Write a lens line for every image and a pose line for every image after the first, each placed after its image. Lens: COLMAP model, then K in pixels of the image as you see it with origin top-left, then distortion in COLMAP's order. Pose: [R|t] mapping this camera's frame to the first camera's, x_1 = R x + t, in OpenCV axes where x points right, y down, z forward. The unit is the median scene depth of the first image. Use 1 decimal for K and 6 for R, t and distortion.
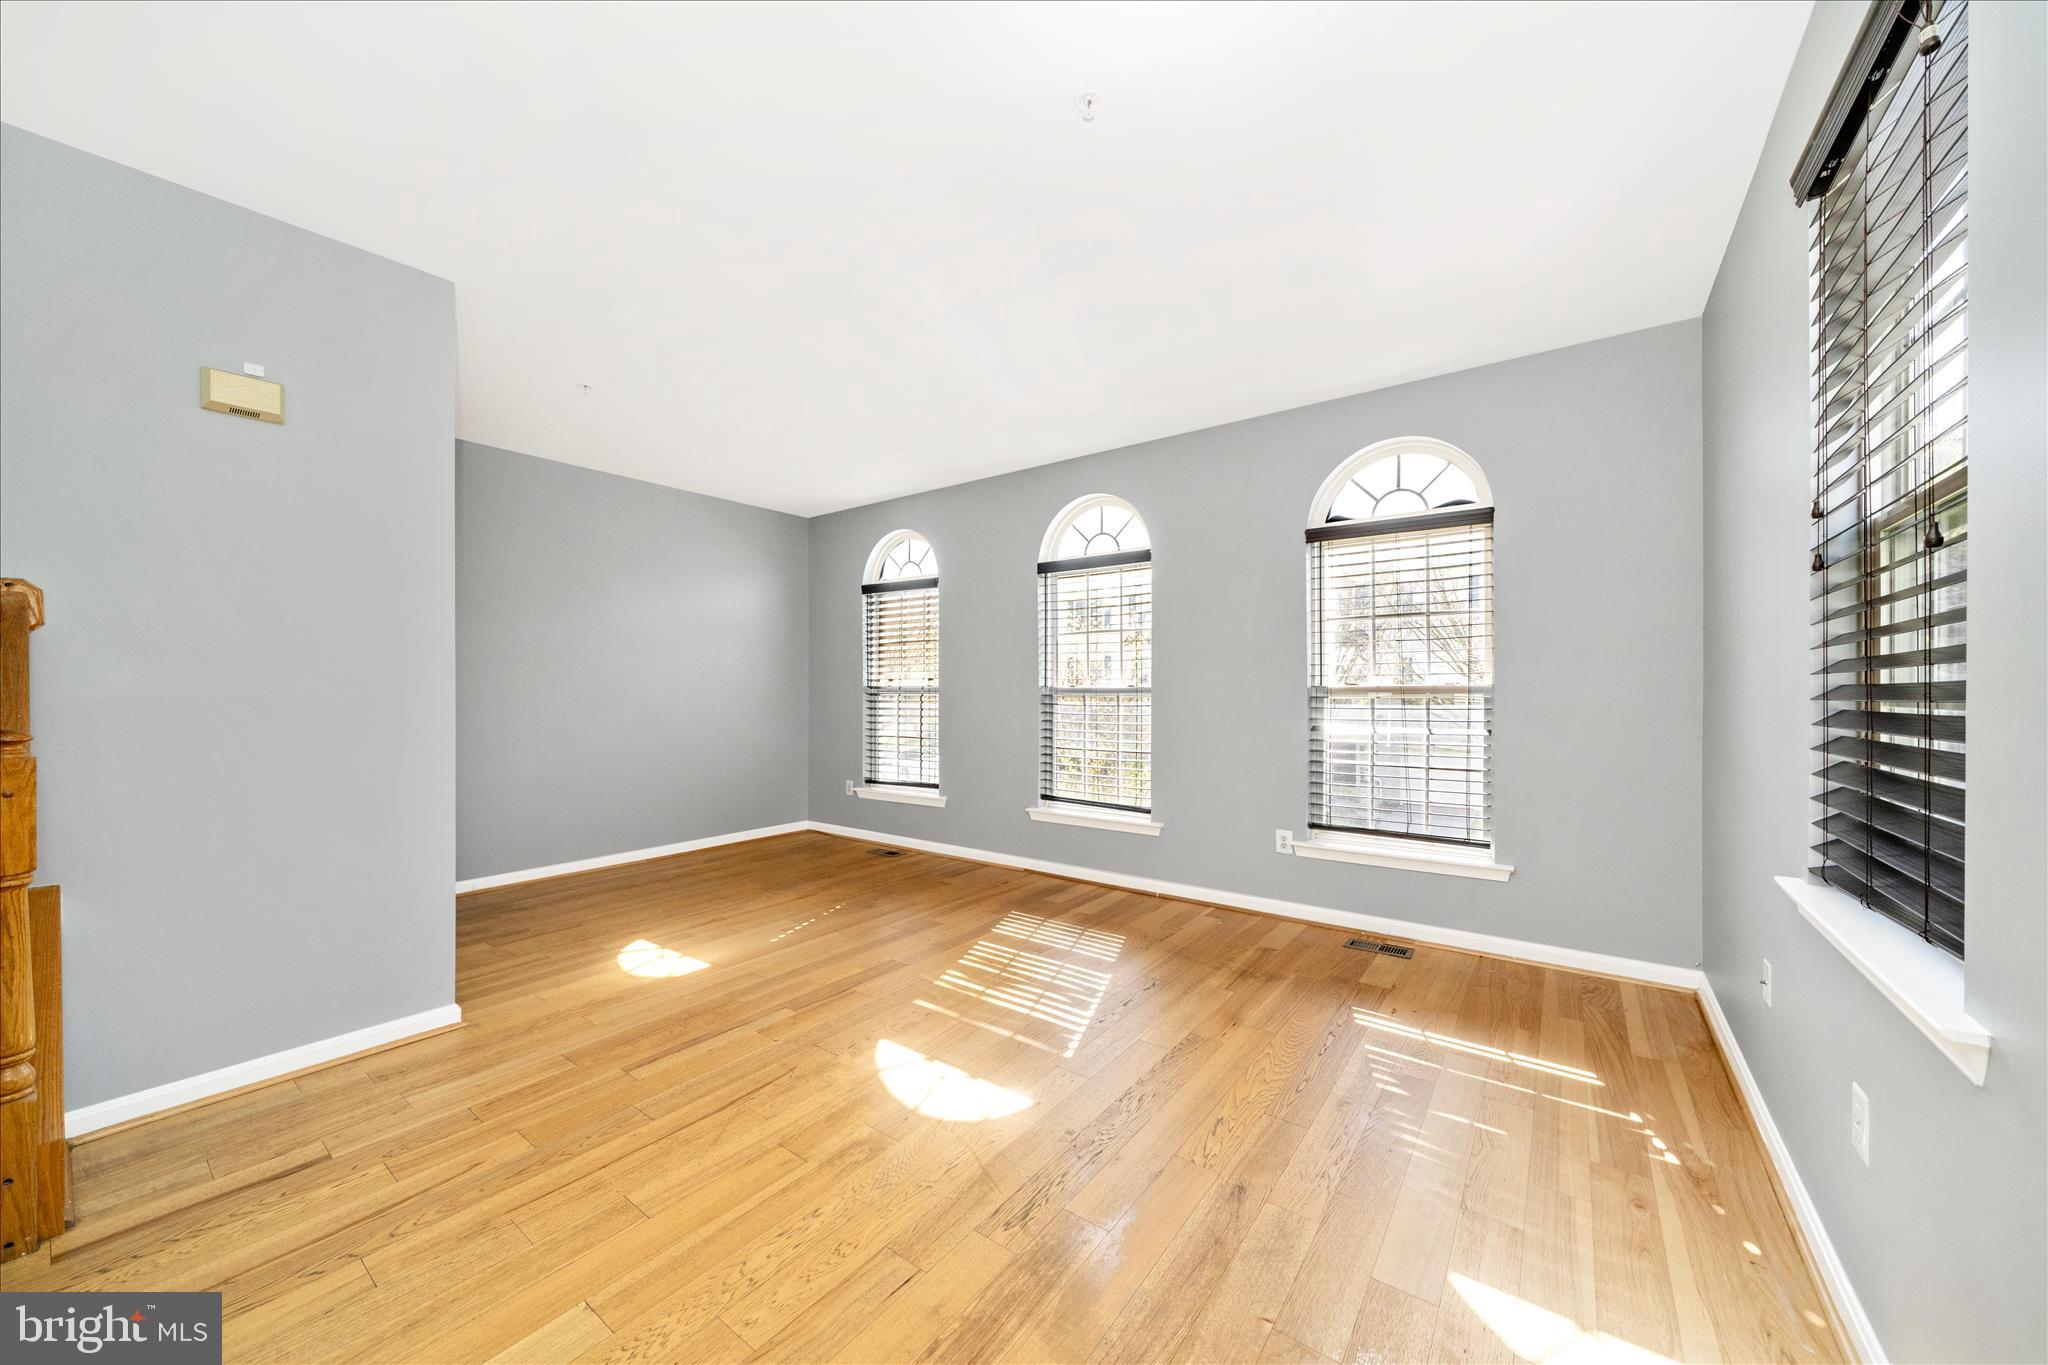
lens RADIAL K [[732.4, 0, 1017.0], [0, 732.4, 677.7], [0, 0, 1]] dist [-0.007489, 0.000305]
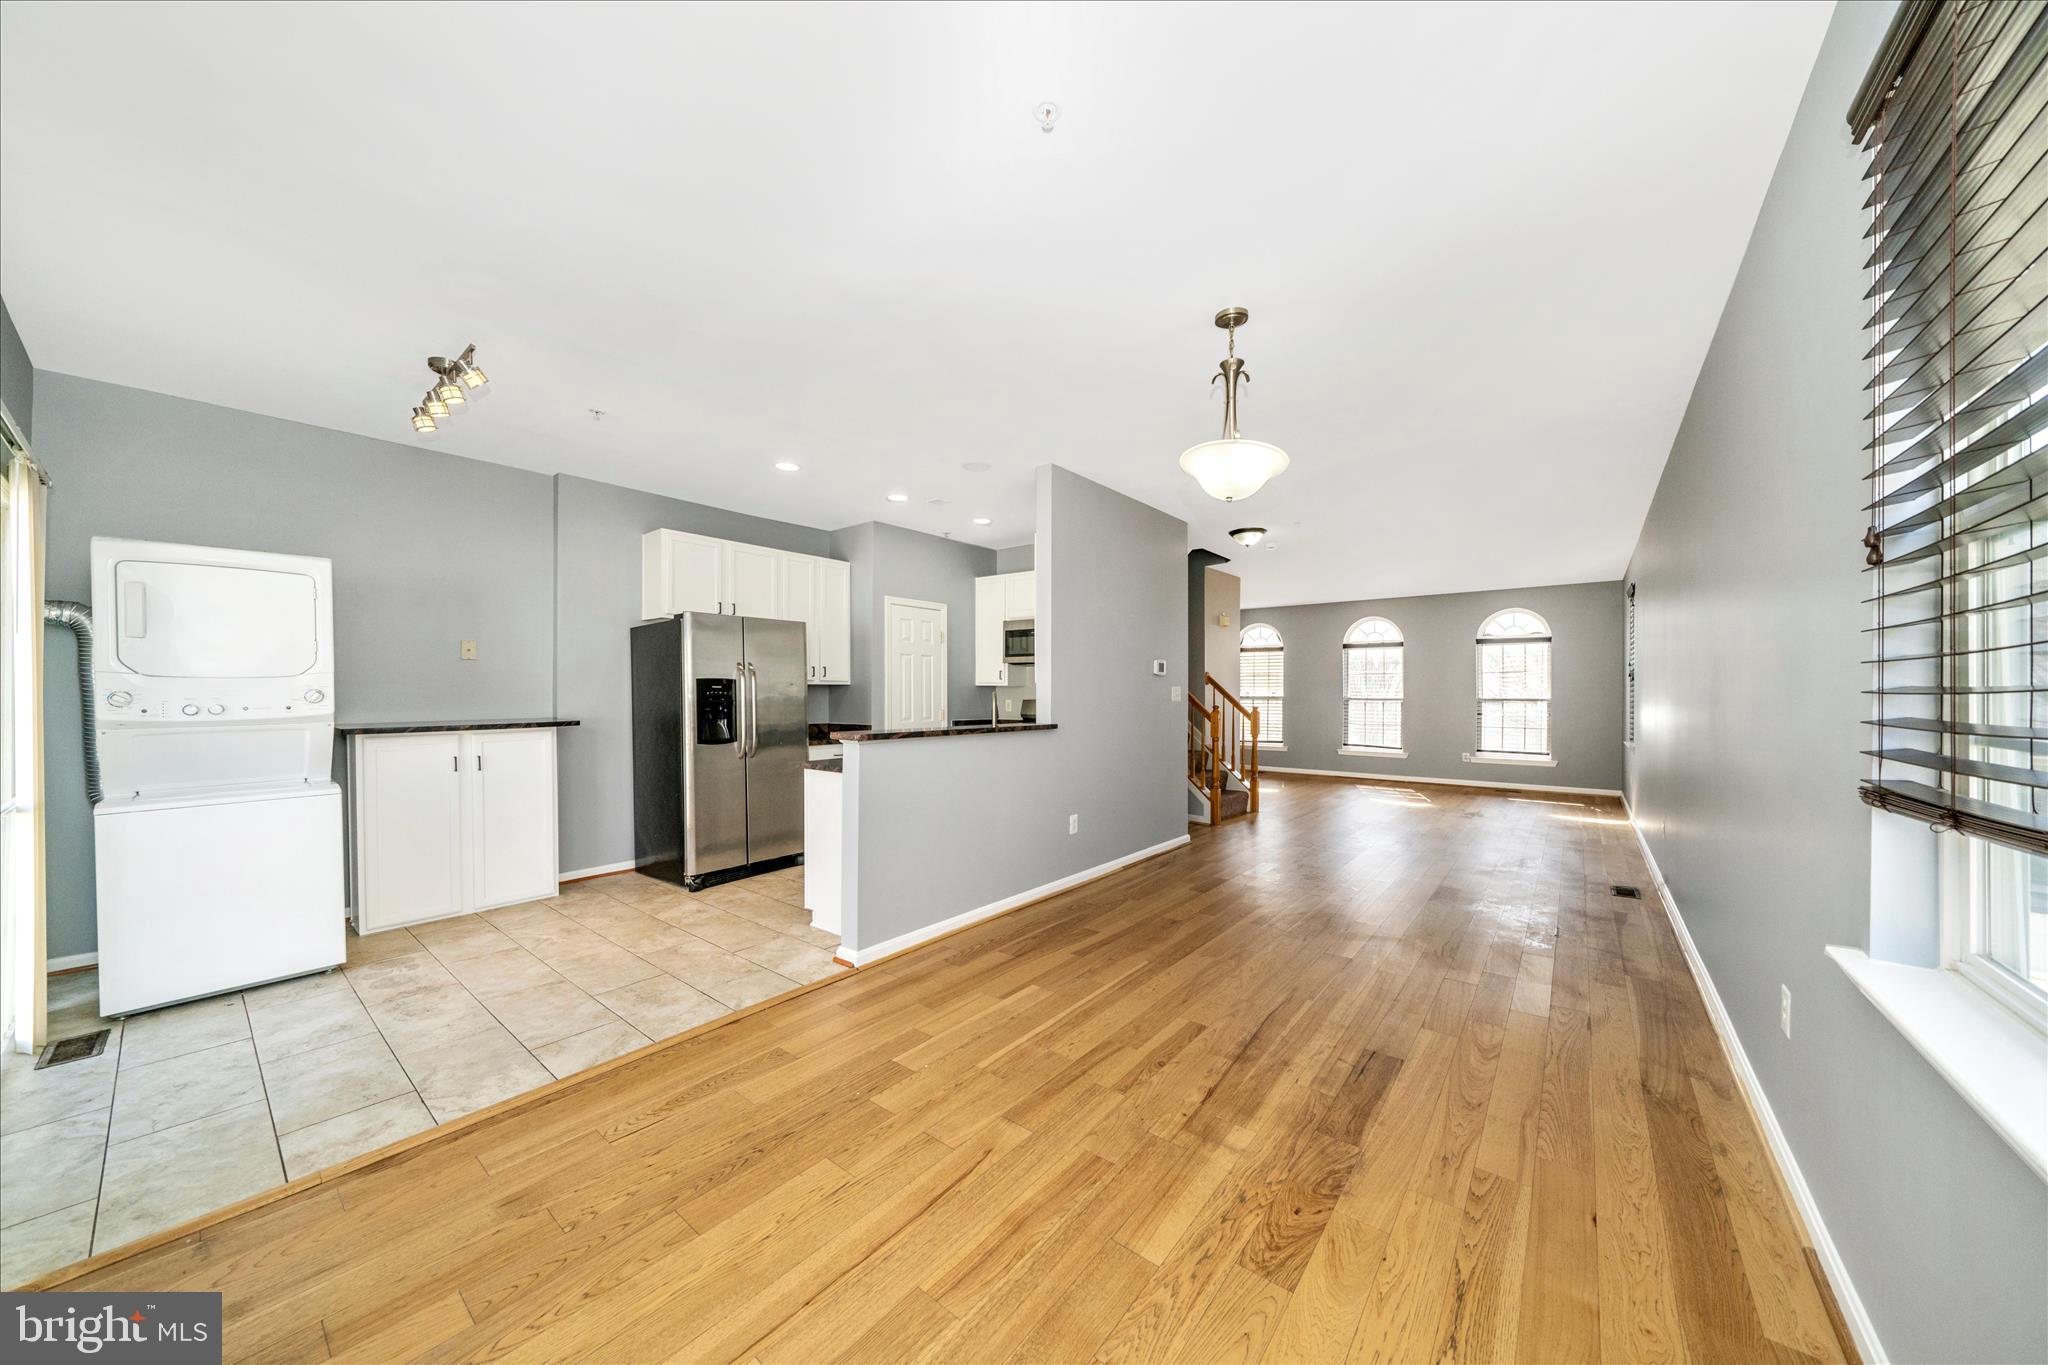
lens RADIAL K [[694.9, 0, 1024.7], [0, 694.9, 690.0], [0, 0, 1]] dist [-0.002914, -0.000880]
pose [[0.999618, 0.007831, -0.026490, -1.353727], [-0.007601, 0.999933, 0.008771, -0.032986], [0.026557, -0.008567, 0.999611, -1.801685]]
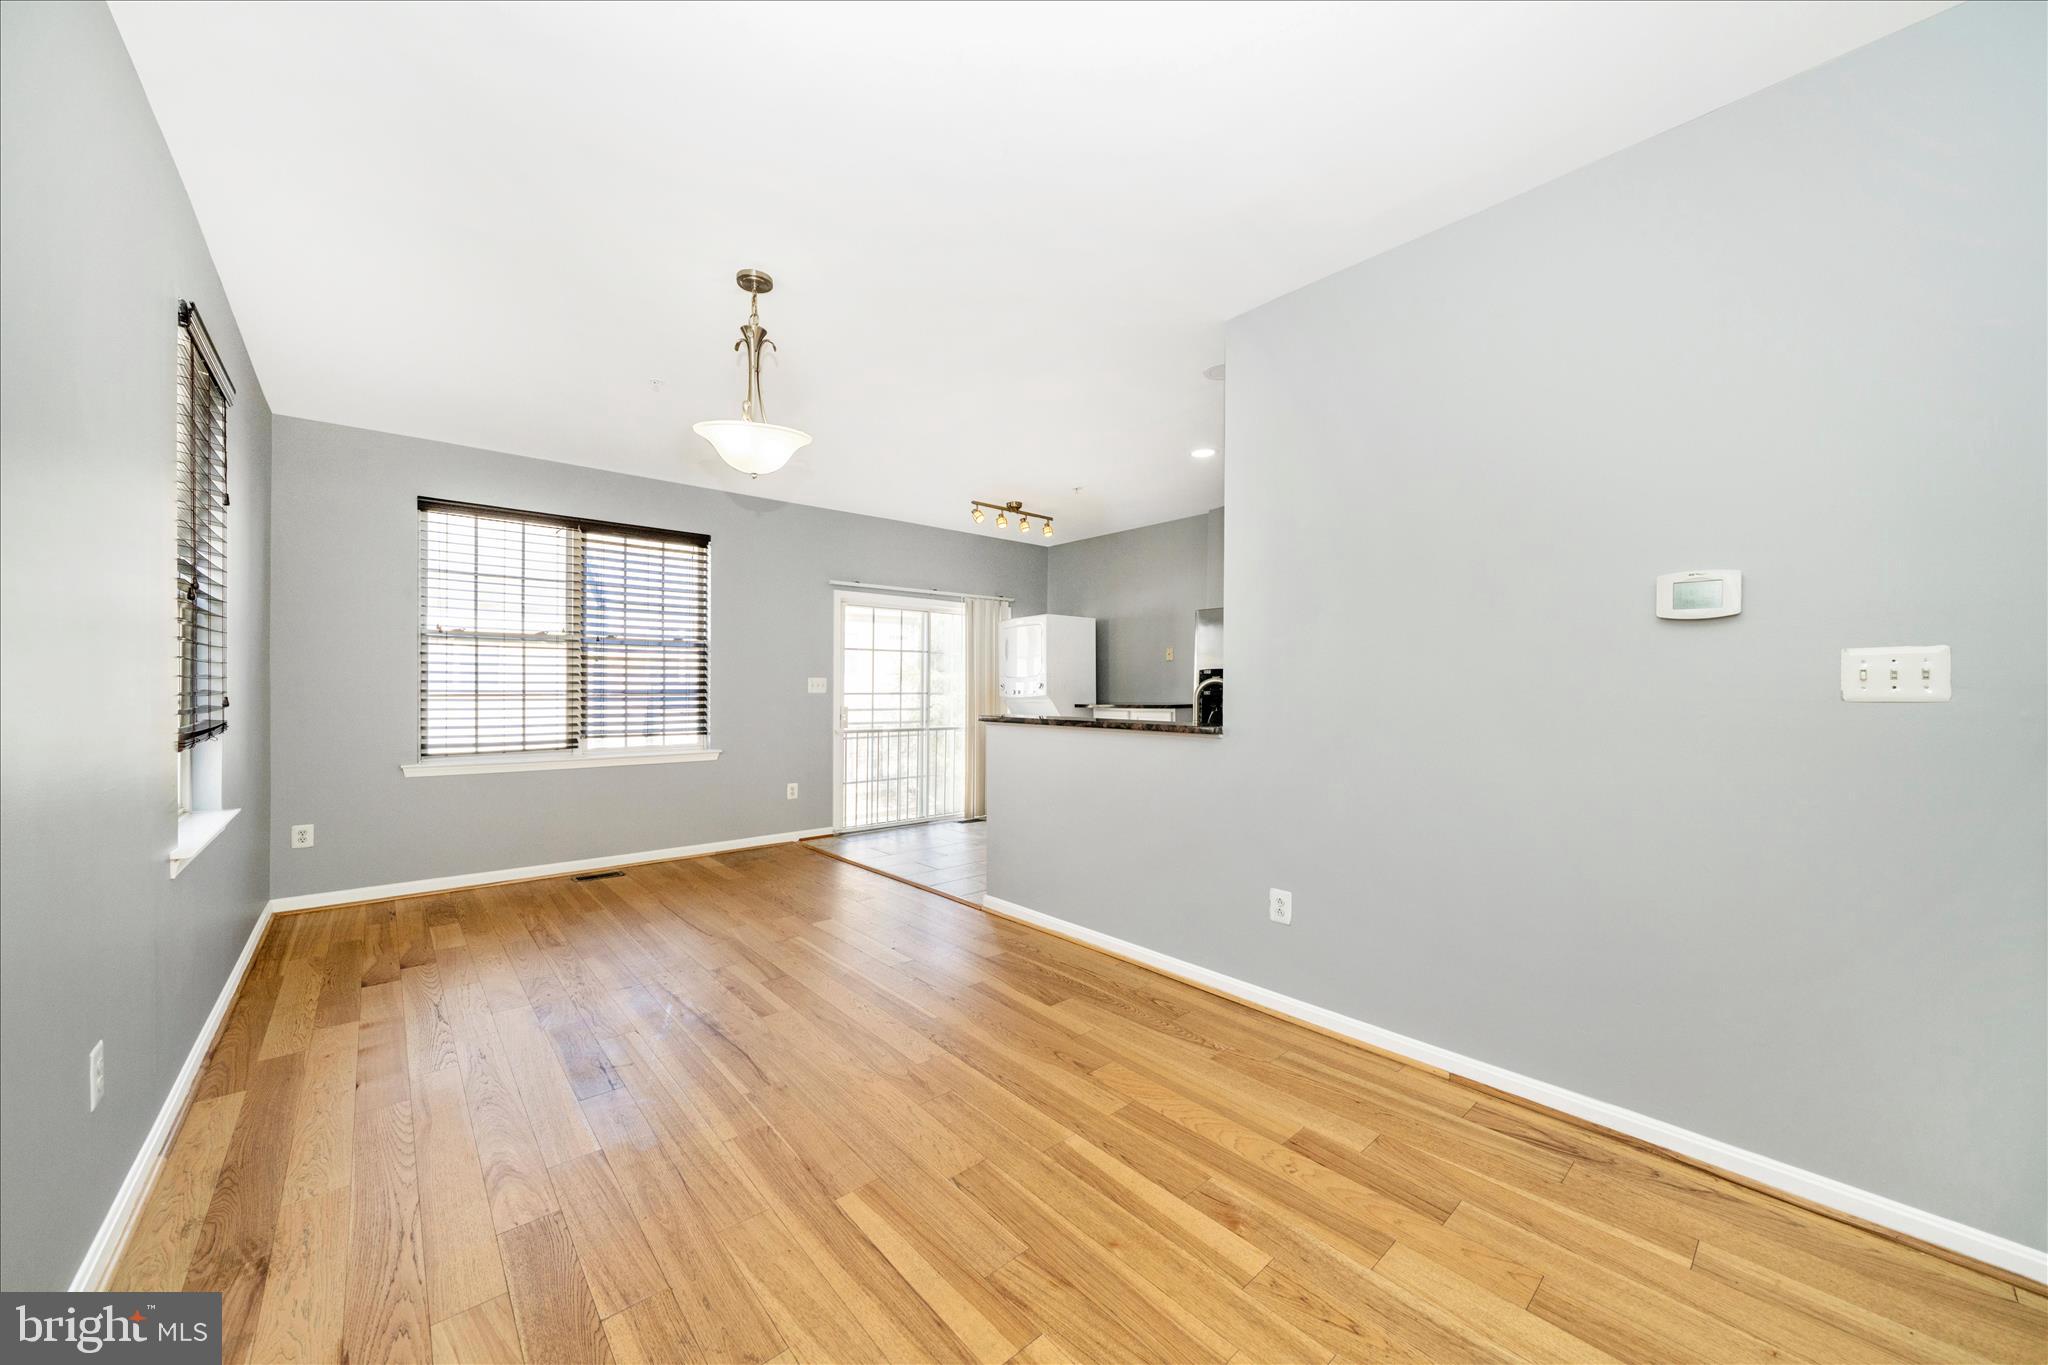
lens RADIAL K [[732.4, 0, 1015.6], [0, 732.4, 684.8], [0, 0, 1]] dist [-0.007489, 0.000305]
pose [[-0.206943, 0.003120, -0.978348, -0.430409], [0.014630, 0.999893, 0.000094, -0.013516], [0.978244, -0.014294, -0.206967, -0.566901]]
